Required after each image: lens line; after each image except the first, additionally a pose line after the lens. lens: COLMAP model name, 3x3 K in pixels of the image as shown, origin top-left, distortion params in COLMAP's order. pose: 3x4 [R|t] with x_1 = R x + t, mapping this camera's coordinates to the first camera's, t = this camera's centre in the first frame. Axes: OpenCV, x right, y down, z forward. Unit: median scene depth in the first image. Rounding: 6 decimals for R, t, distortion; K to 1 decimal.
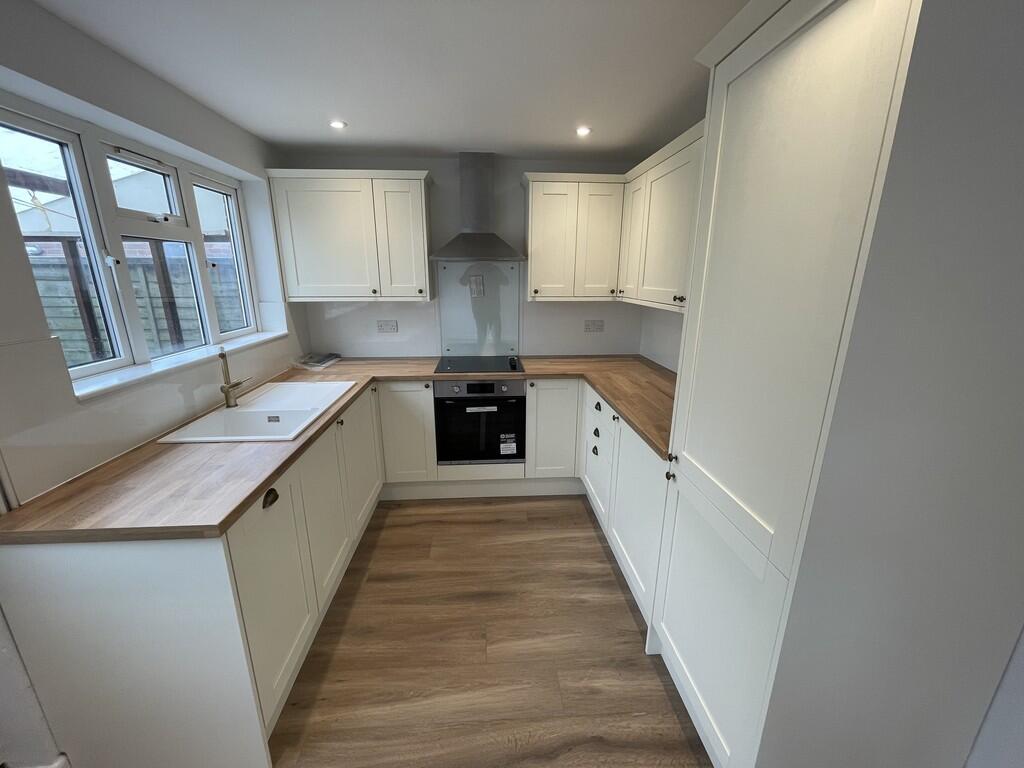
lens RADIAL K [[410.1, 0, 506.1], [0, 410.1, 385.0], [0, 0, 1]] dist [-0.003824, -0.000158]
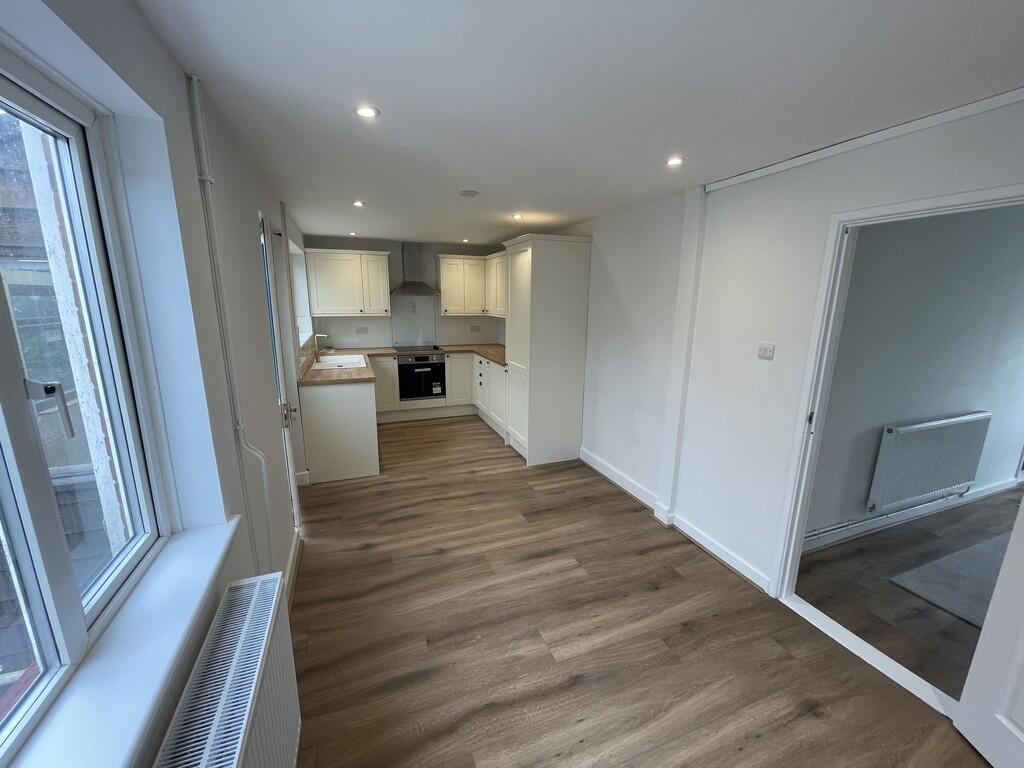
lens RADIAL K [[410.1, 0, 513.9], [0, 410.1, 388.0], [0, 0, 1]] dist [-0.003824, -0.000158]
pose [[0.950476, -0.061215, 0.304709, -0.249610], [0.077238, 0.996177, -0.040801, 0.261216], [-0.301047, 0.062316, 0.951571, -1.002474]]
